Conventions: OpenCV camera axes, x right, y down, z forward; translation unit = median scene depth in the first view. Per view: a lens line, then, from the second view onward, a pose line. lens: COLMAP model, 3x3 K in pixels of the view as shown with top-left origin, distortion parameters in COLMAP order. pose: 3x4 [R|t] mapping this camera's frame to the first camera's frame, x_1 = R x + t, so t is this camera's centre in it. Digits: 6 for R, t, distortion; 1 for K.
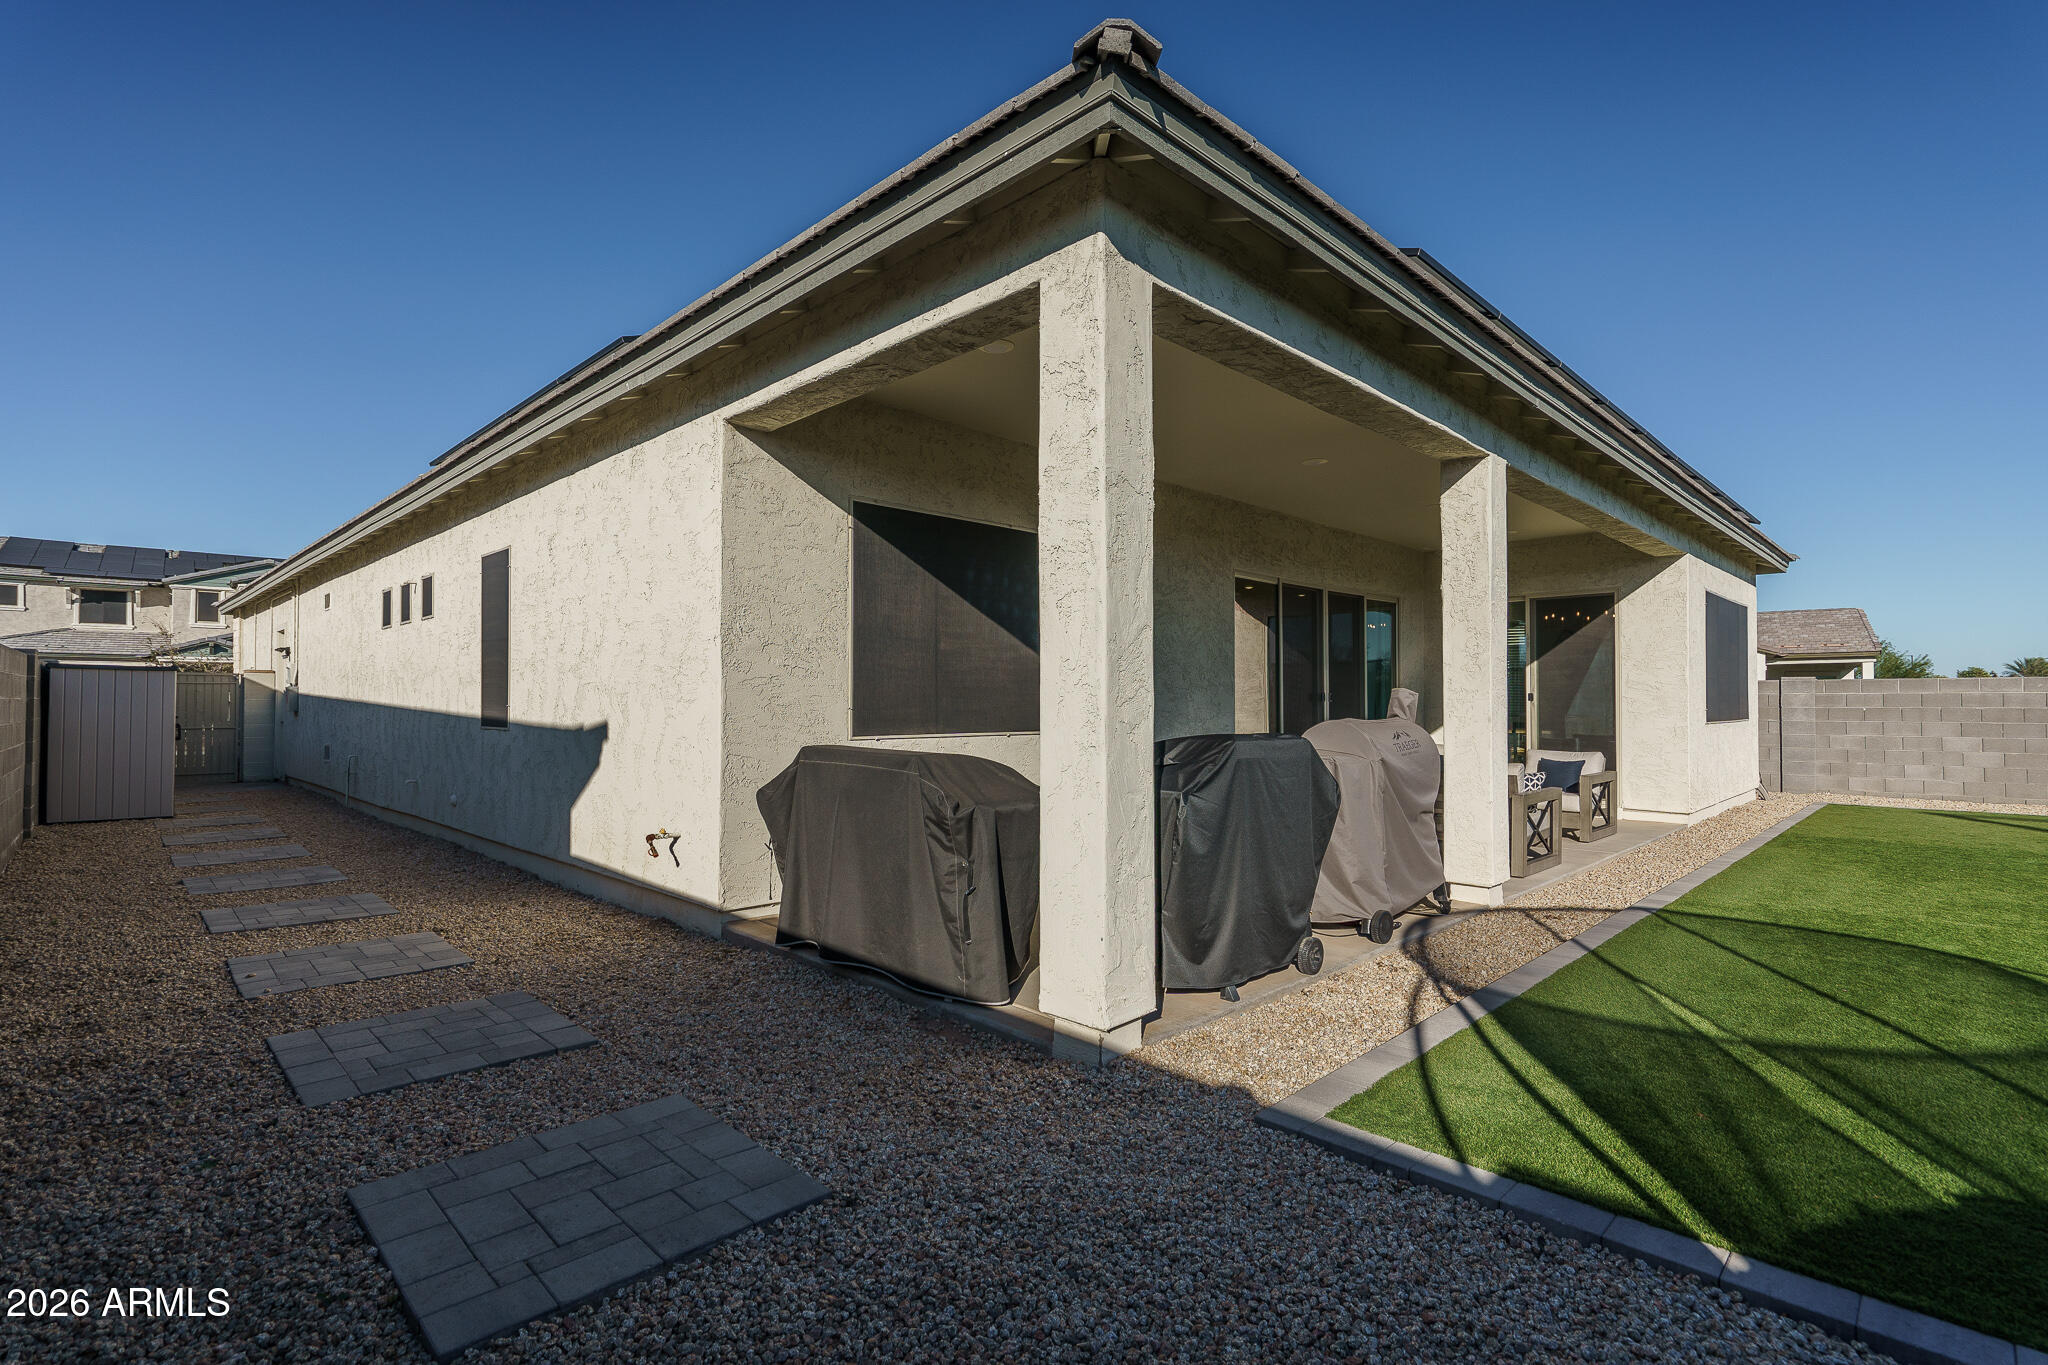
lens RADIAL K [[951.3, 0, 1021.6], [0, 951.3, 689.7], [0, 0, 1]] dist [-0.001394, -0.000002]
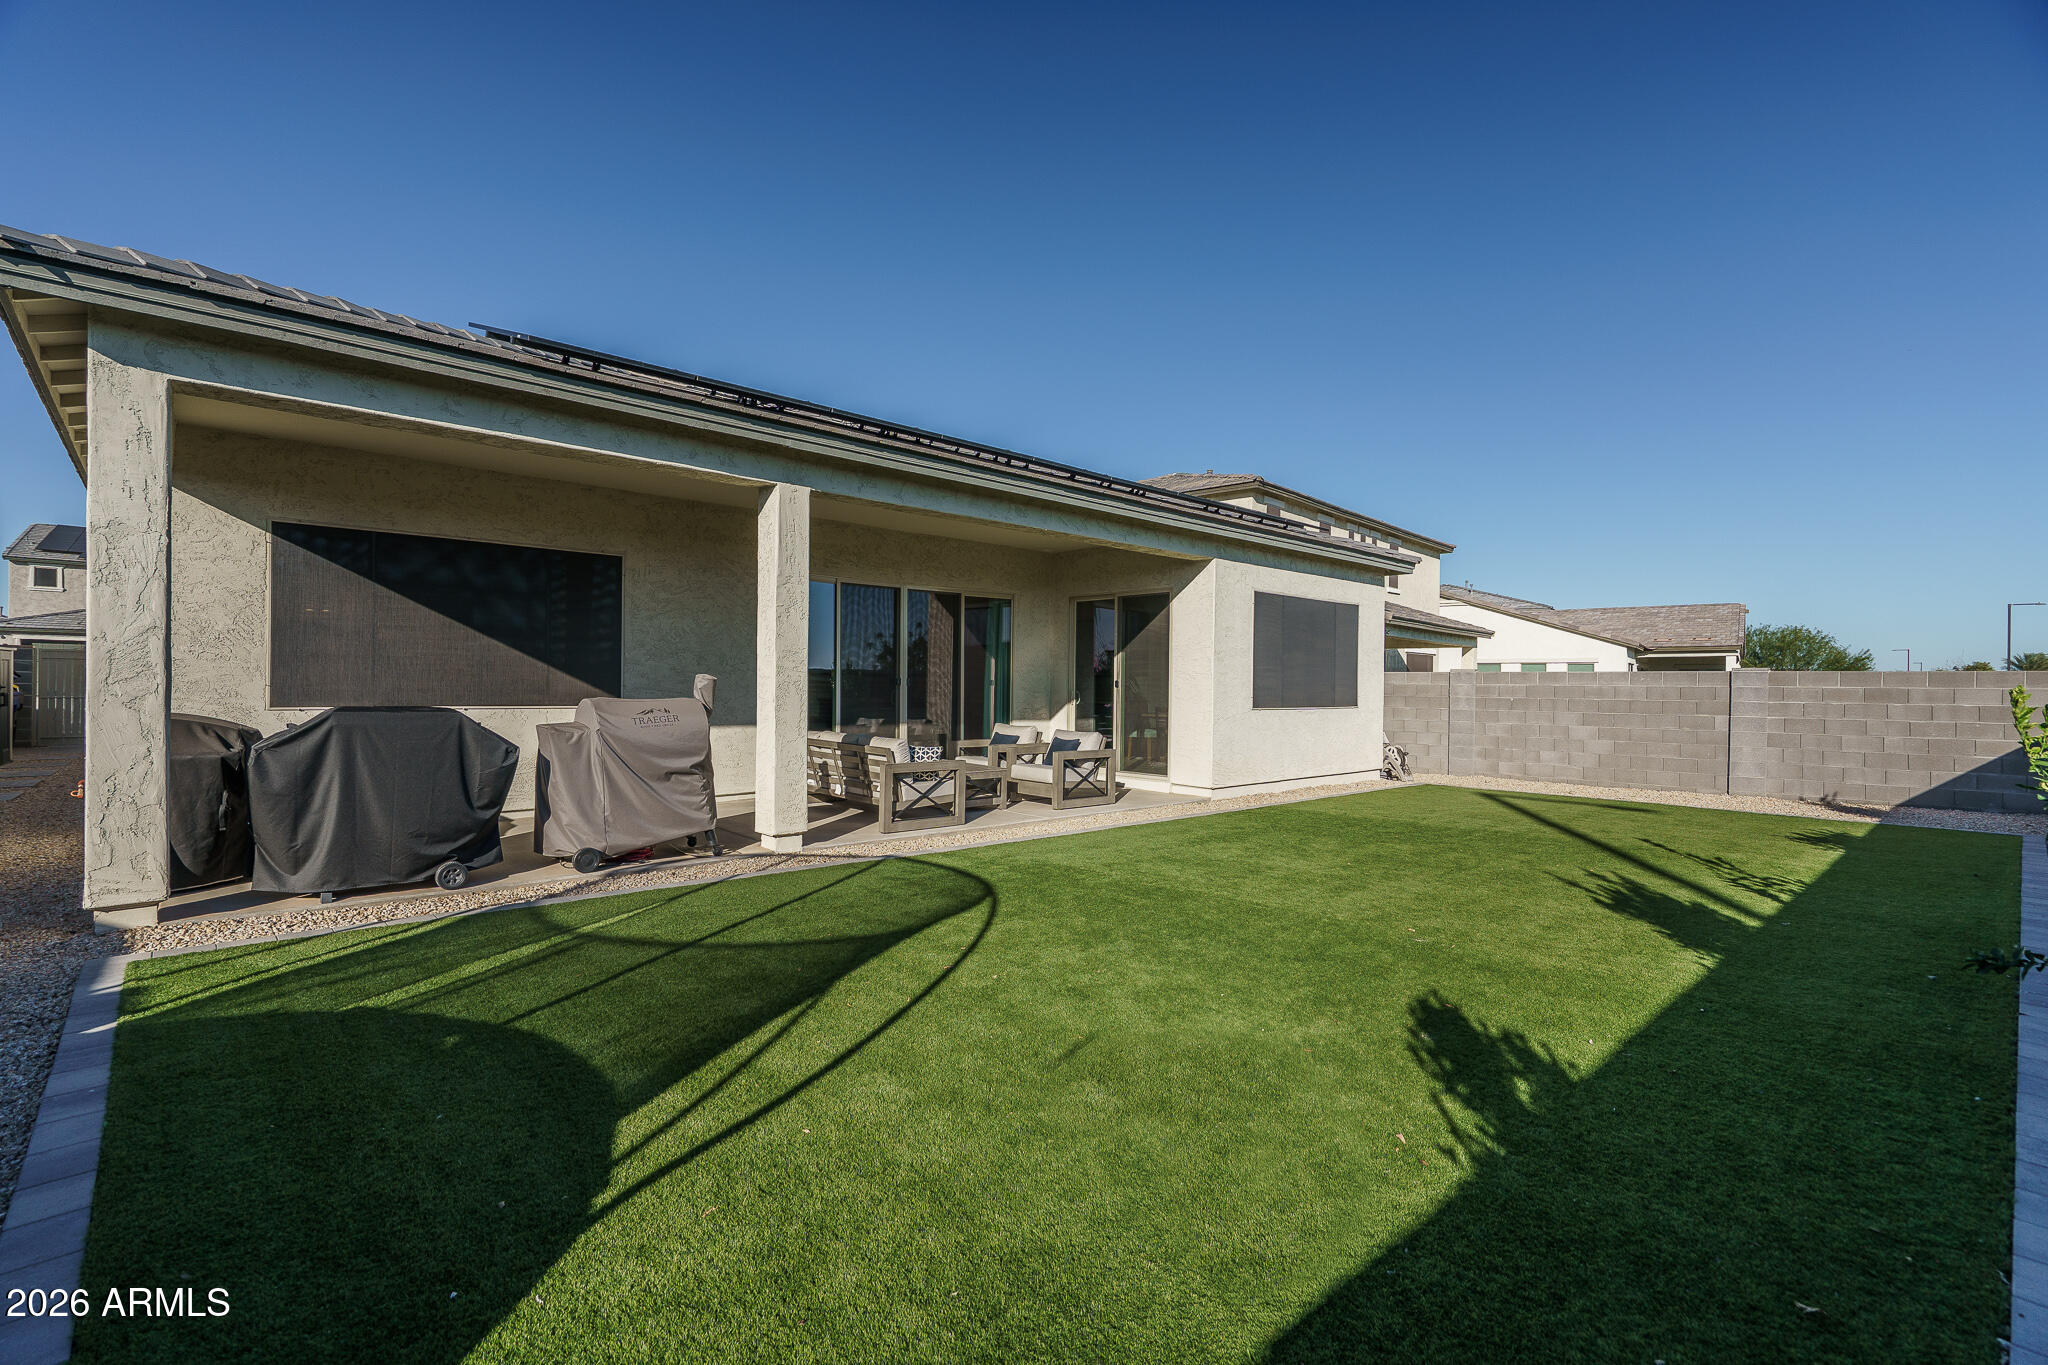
lens RADIAL K [[921.7, 0, 1019.8], [0, 921.7, 687.8], [0, 0, 1]] dist [-0.021410, 0.014438]
pose [[0.998981, 0.012166, -0.043467, 0.869749], [-0.011475, 0.999804, 0.016112, -0.007917], [0.043655, -0.015597, 0.998925, -0.174814]]
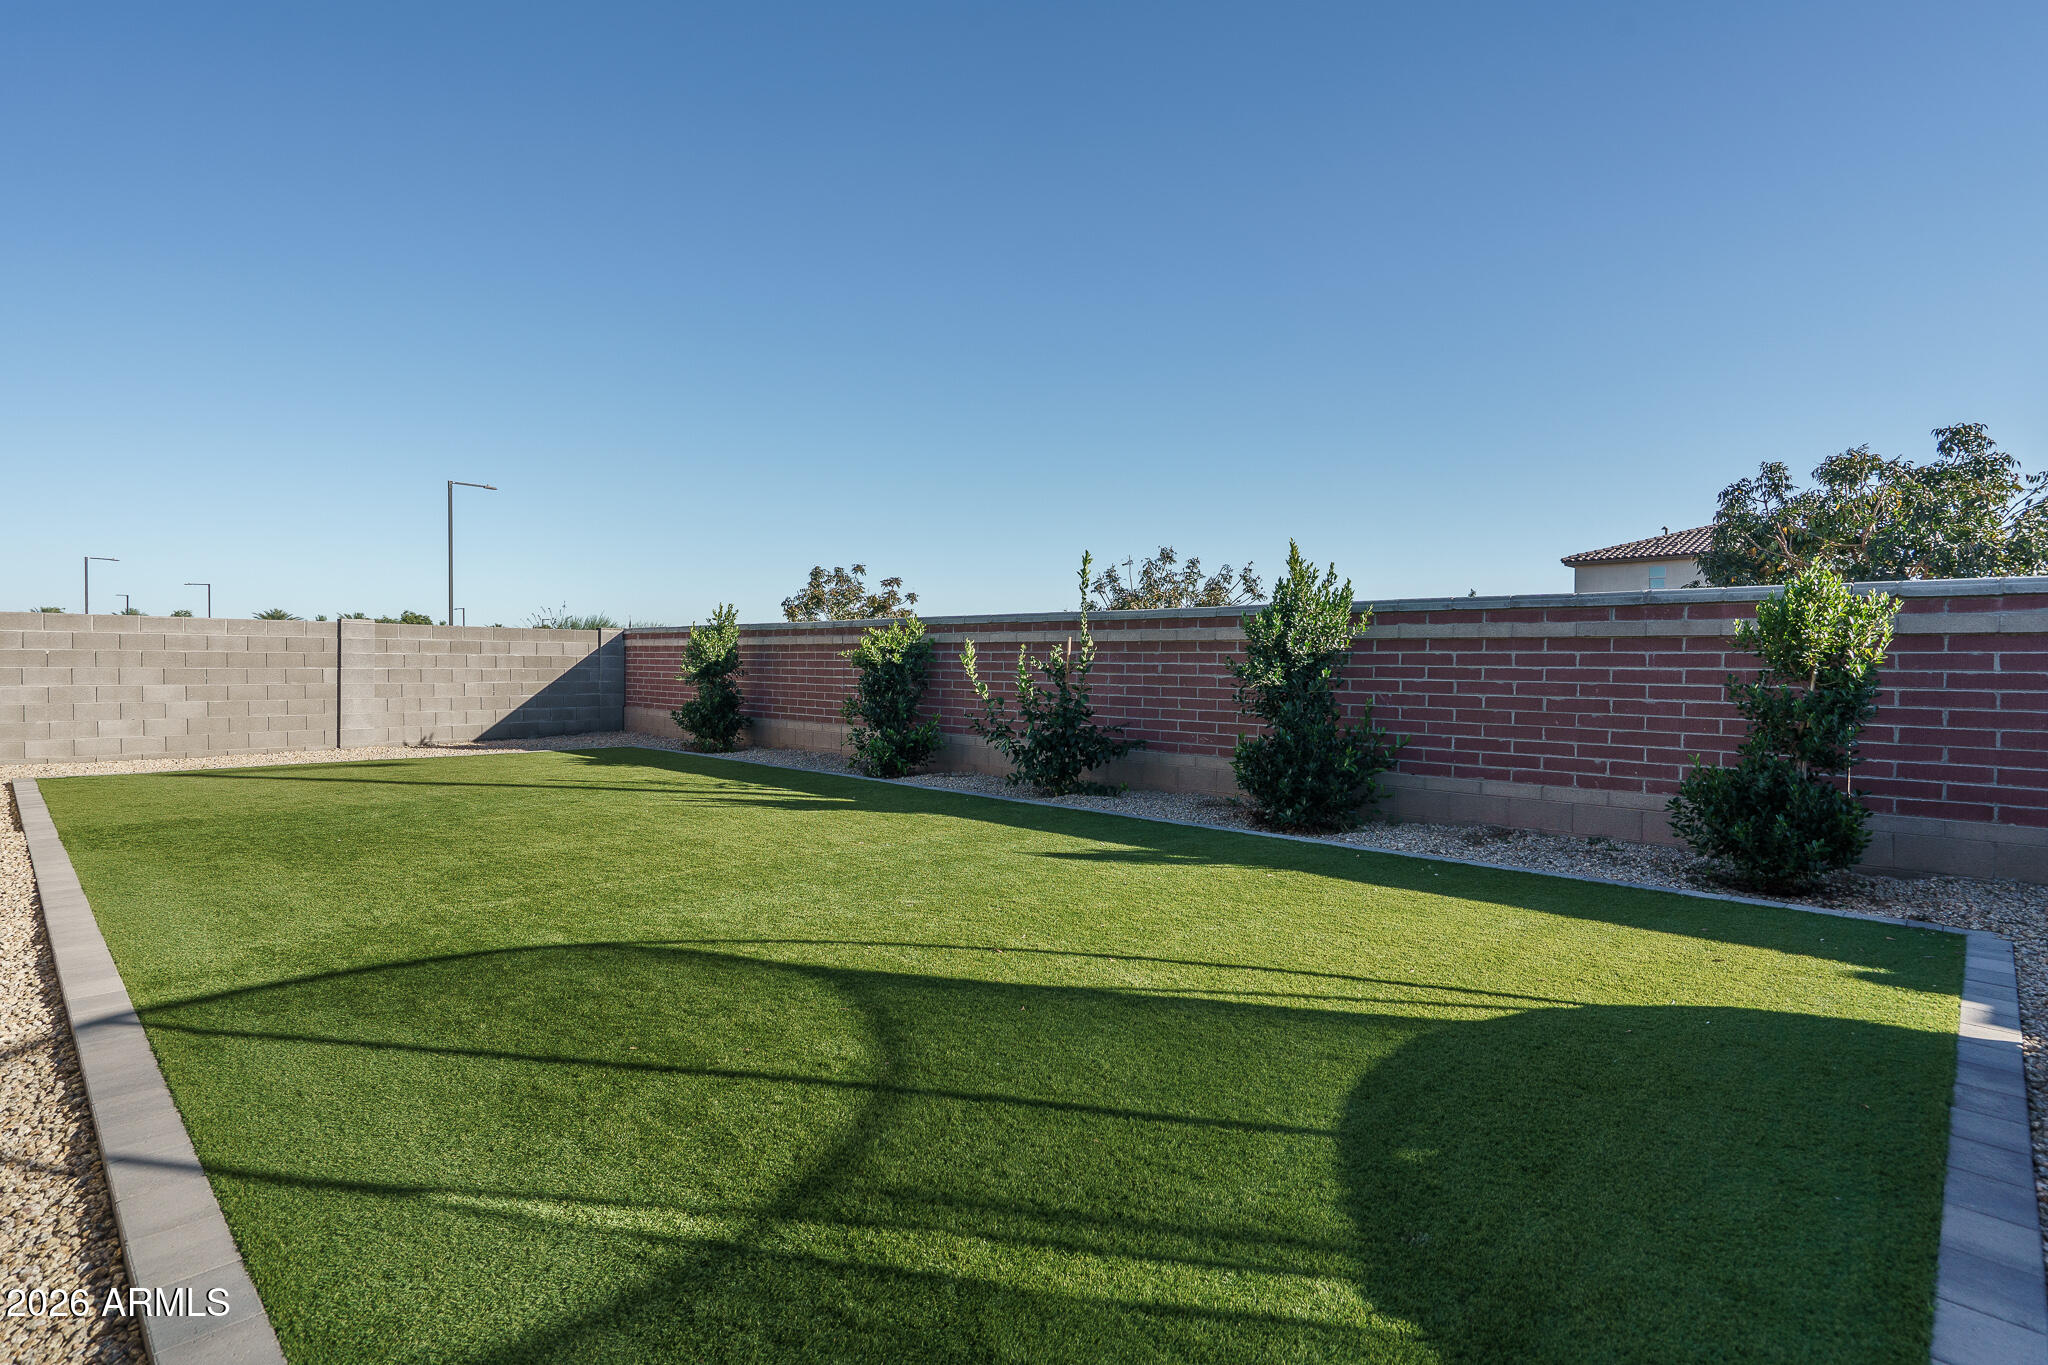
lens RADIAL K [[1012.9, 0, 1022.8], [0, 1012.9, 677.6], [0, 0, 1]] dist [-0.000545, 0.001146]
pose [[-0.021959, -0.013631, 0.999666, 0.107983], [-0.023135, 0.999646, 0.013122, 0.029043], [-0.999491, -0.022839, -0.022266, 0.531481]]
